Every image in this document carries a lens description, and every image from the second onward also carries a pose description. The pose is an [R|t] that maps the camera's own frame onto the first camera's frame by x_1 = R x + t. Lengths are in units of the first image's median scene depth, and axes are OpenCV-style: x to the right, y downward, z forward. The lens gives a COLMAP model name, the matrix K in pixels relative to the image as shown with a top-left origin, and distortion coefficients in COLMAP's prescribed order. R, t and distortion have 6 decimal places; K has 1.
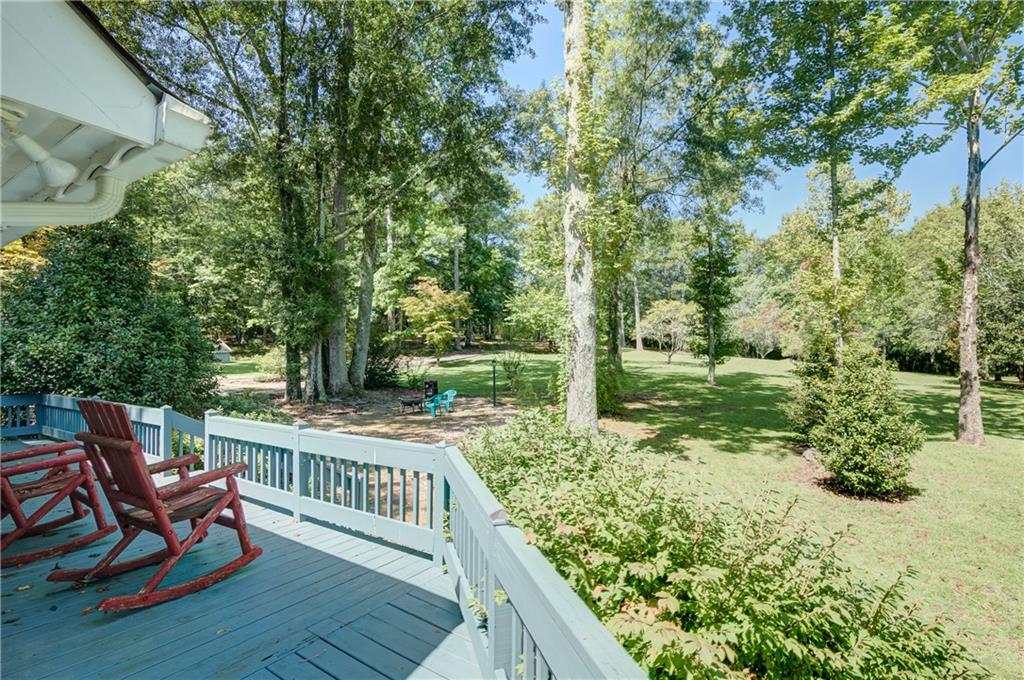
lens RADIAL K [[498.3, 0, 510.4], [0, 498.3, 343.0], [0, 0, 1]] dist [-0.002631, 0.000300]
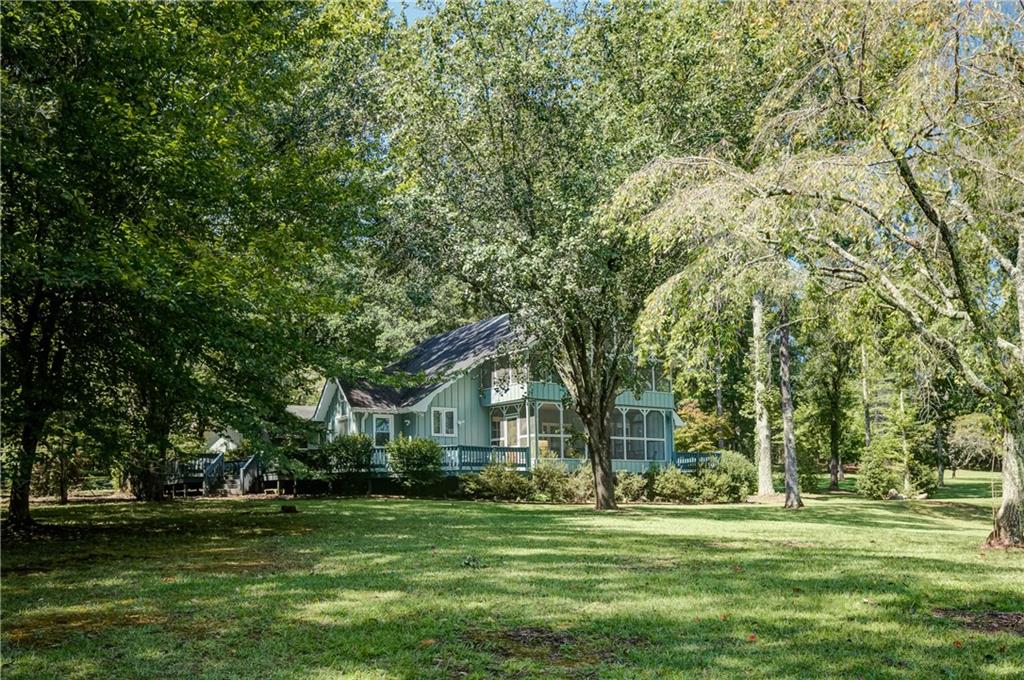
lens RADIAL K [[928.0, 0, 512.0], [0, 928.0, 340.0], [0, 0, 1]] dist [-0.002803, 0.000045]
pose [[0.944636, -0.069987, -0.320570, 0.133008], [0.017968, 0.986555, -0.162439, 0.061003], [0.327628, 0.147686, 0.933193, -1.085931]]
